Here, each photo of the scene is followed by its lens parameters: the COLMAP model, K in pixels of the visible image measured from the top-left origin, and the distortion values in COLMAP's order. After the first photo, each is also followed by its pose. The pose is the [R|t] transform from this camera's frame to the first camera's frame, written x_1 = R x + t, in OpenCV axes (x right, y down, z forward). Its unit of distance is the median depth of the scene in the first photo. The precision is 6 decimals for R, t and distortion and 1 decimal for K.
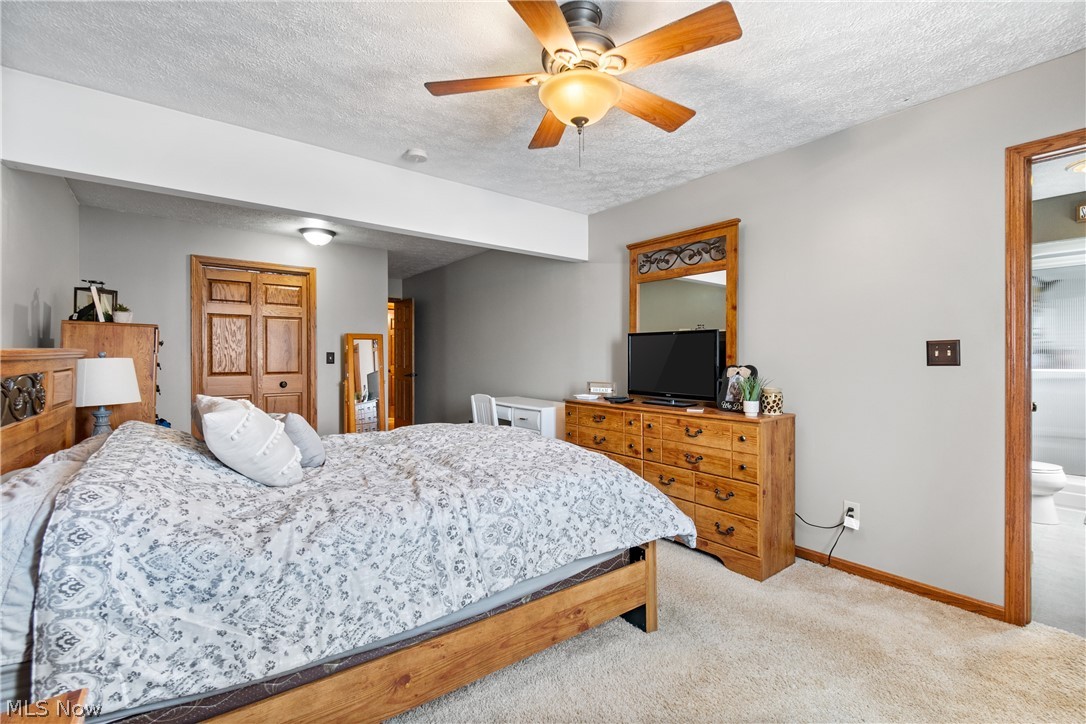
lens RADIAL K [[473.0, 0, 543.1], [0, 473.0, 361.9], [0, 0, 1]] dist [0.005014, -0.003514]
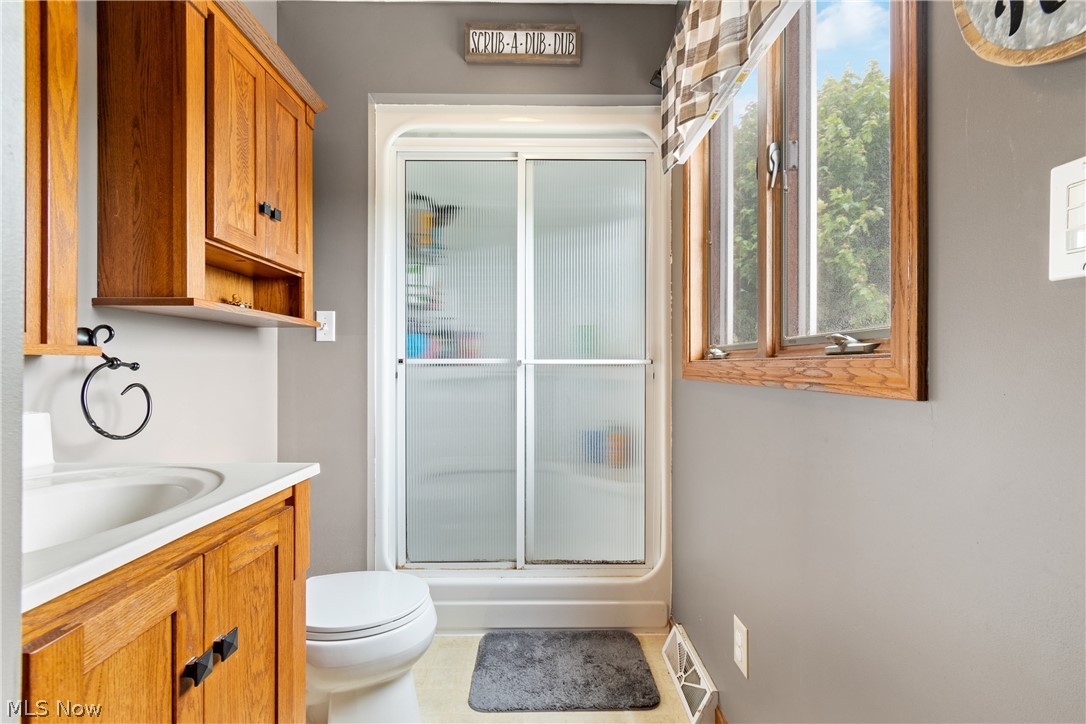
lens RADIAL K [[473.0, 0, 544.8], [0, 473.0, 363.8], [0, 0, 1]] dist [0.005014, -0.003514]
pose [[0.609938, -0.000221, 0.792449, 0.785093], [0.002096, 0.999997, -0.001335, 0.021295], [-0.792446, 0.002475, 0.609937, 0.632954]]
